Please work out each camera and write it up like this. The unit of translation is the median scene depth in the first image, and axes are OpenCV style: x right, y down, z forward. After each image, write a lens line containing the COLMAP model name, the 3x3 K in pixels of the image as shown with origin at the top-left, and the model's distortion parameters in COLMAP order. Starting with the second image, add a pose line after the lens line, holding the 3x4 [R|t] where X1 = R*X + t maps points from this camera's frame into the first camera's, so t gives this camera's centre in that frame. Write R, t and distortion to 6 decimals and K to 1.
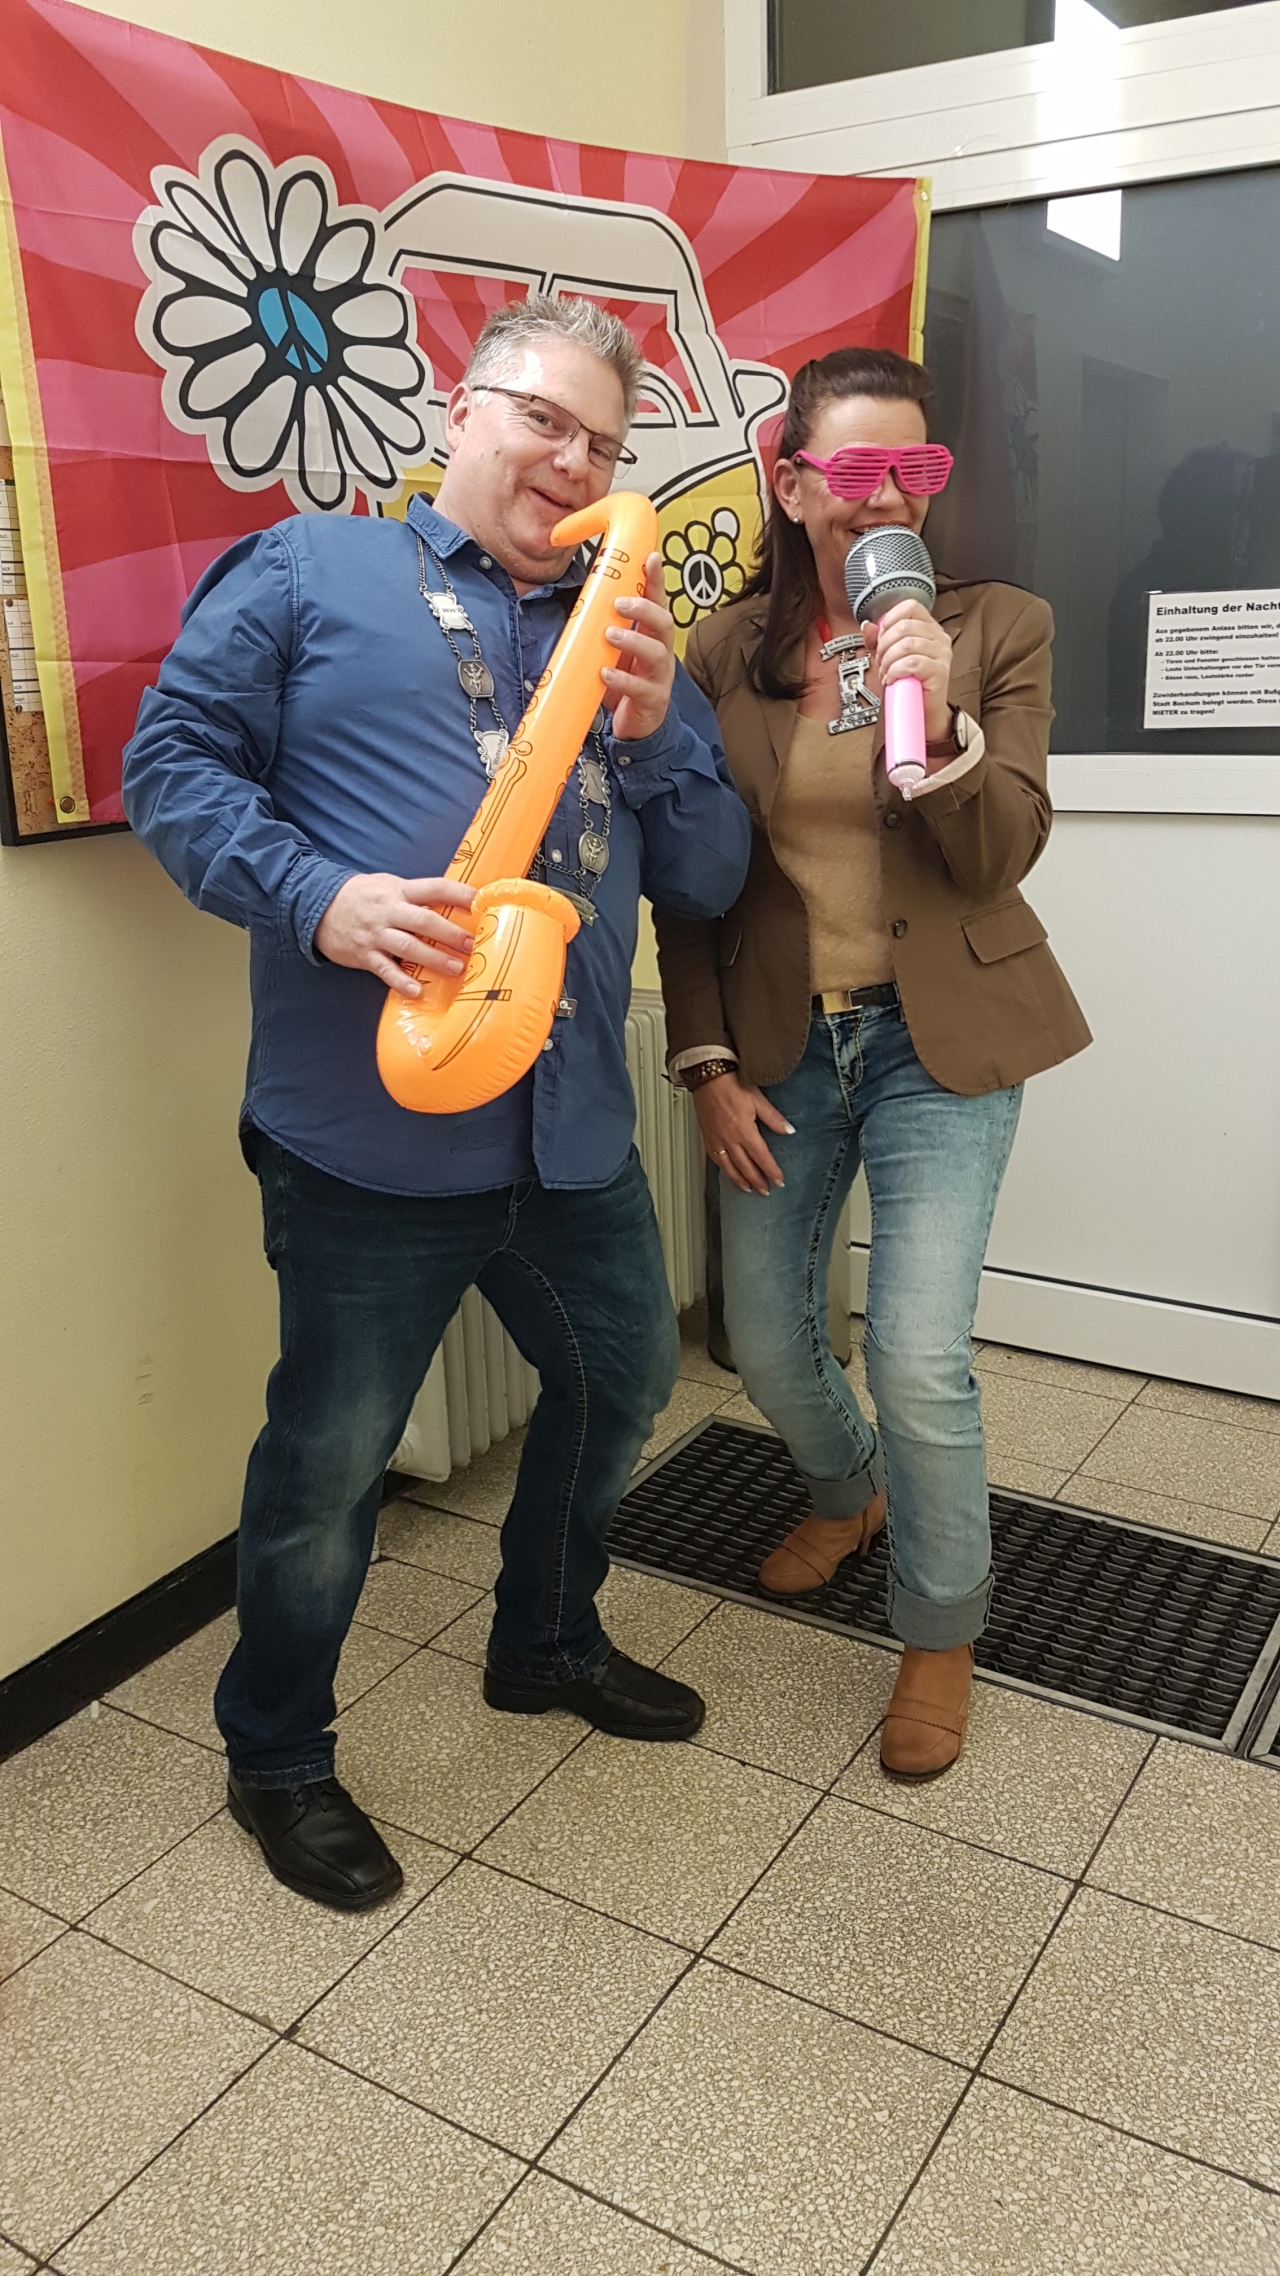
lens RADIAL K [[1762.7, 0, 615.7], [0, 1762.7, 1142.9], [0, 0, 1]] dist [0.009020, -0.066667]
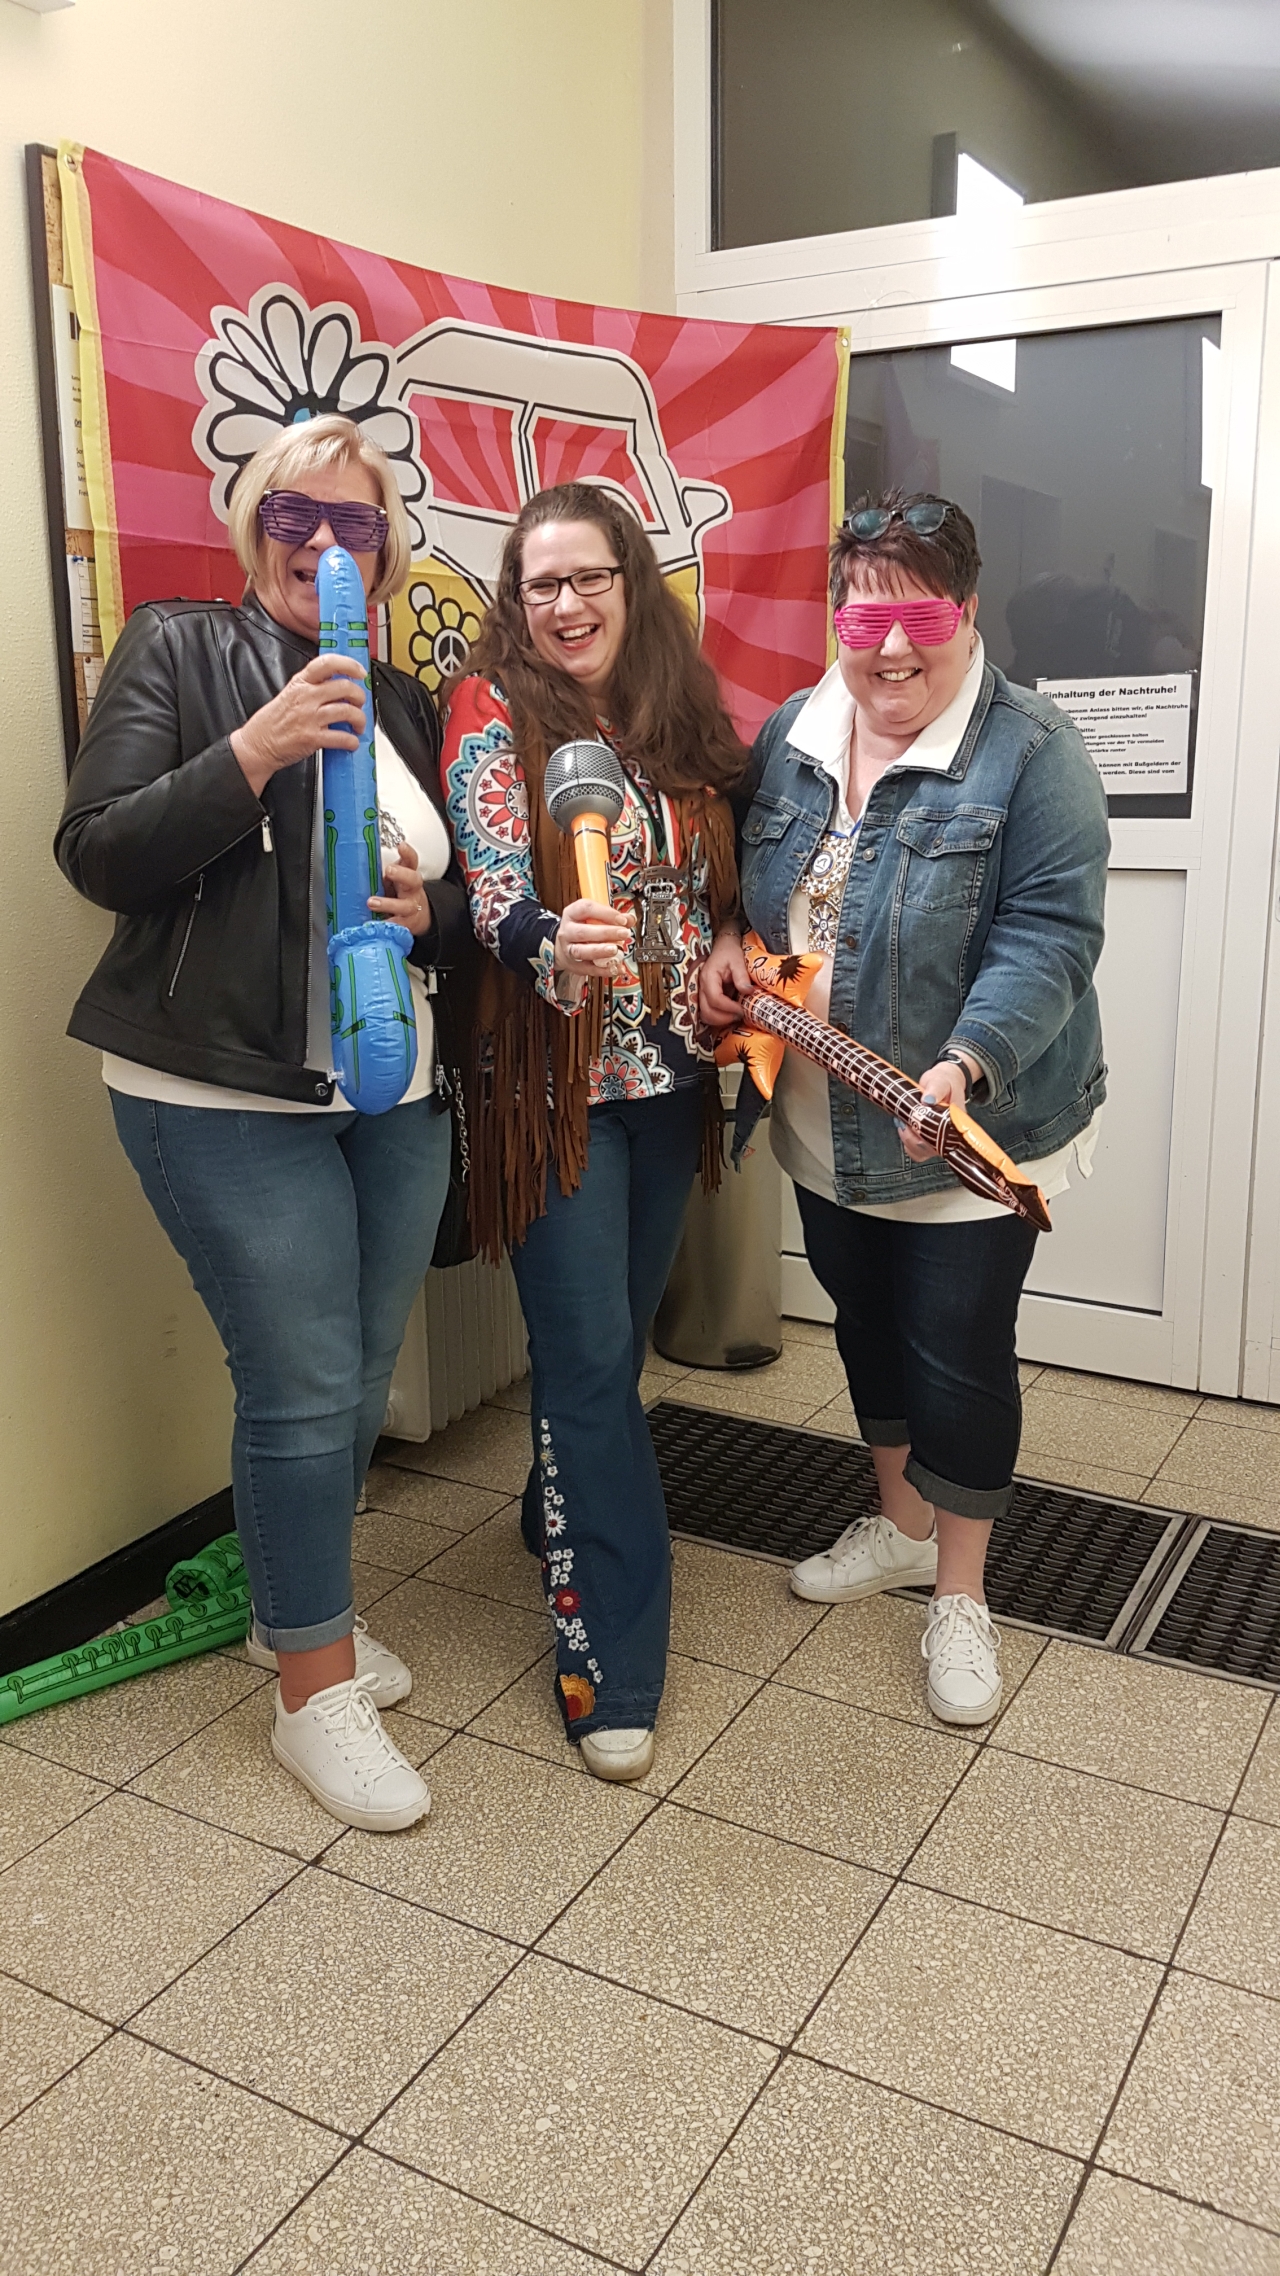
lens RADIAL K [[1739.5, 0, 634.2], [0, 1739.5, 1105.5], [0, 0, 1]] dist [0.045321, -0.102954]
pose [[0.998496, 0.007087, 0.054367, -0.035774], [-0.003295, 0.997574, -0.069532, 0.074758], [-0.054728, 0.069249, 0.996097, -0.177590]]
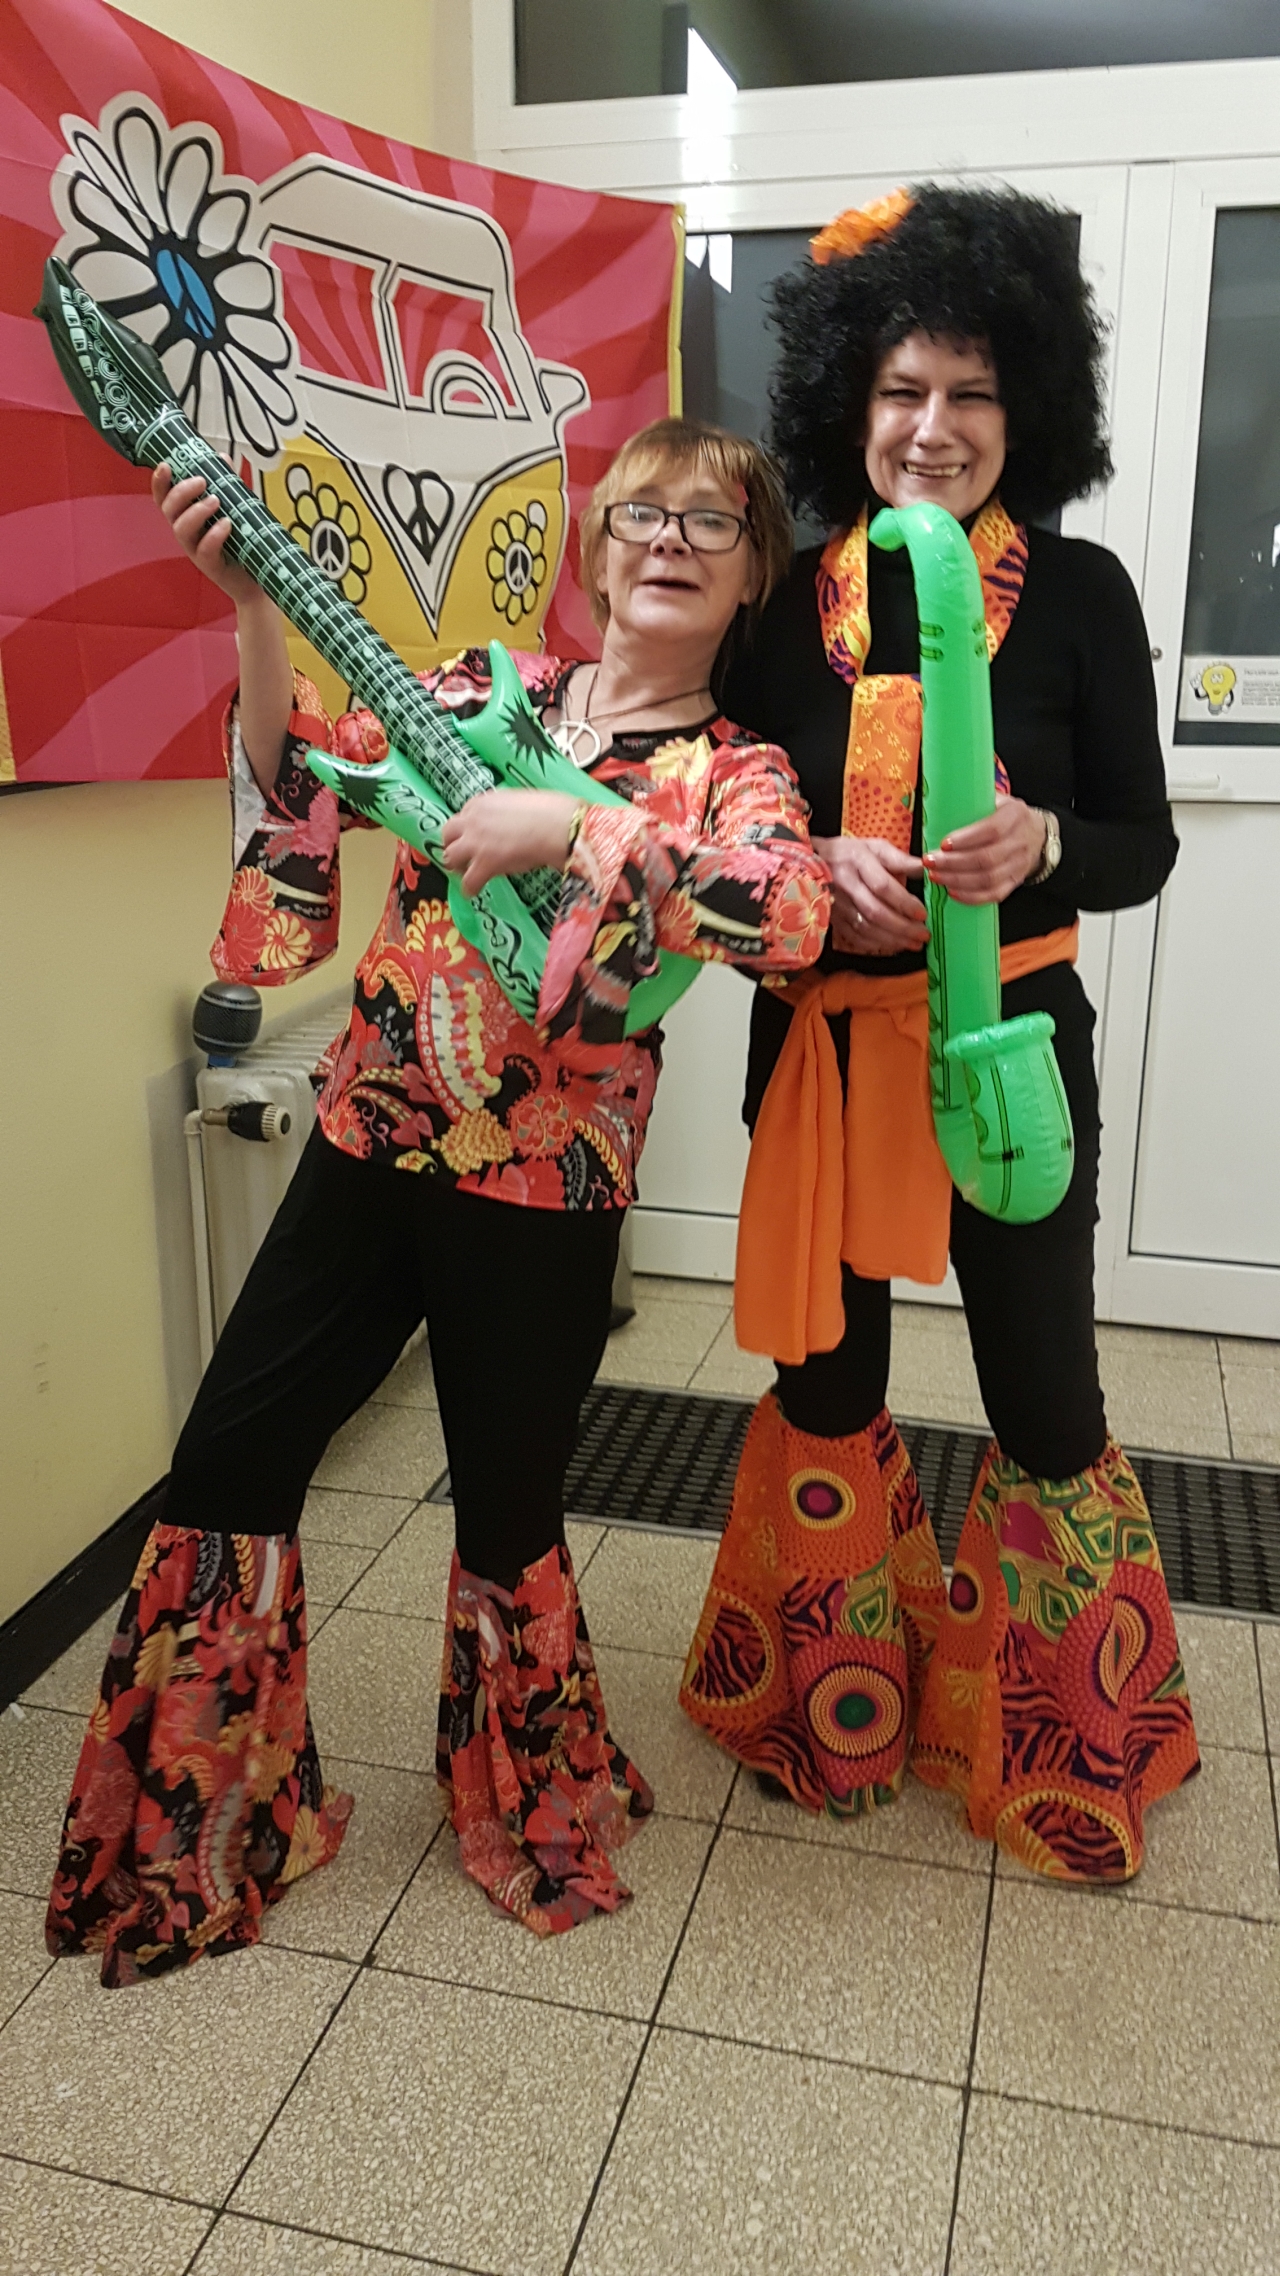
lens RADIAL K [[1765.4, 0, 694.0], [0, 1765.4, 1117.0], [0, 0, 1]] dist [0.070609, -0.126802]
pose [[0.952085, -0.045853, 0.302377, -0.258360], [0.052359, 0.998538, -0.013444, 0.038012], [-0.301319, 0.028632, 0.953093, -0.044954]]
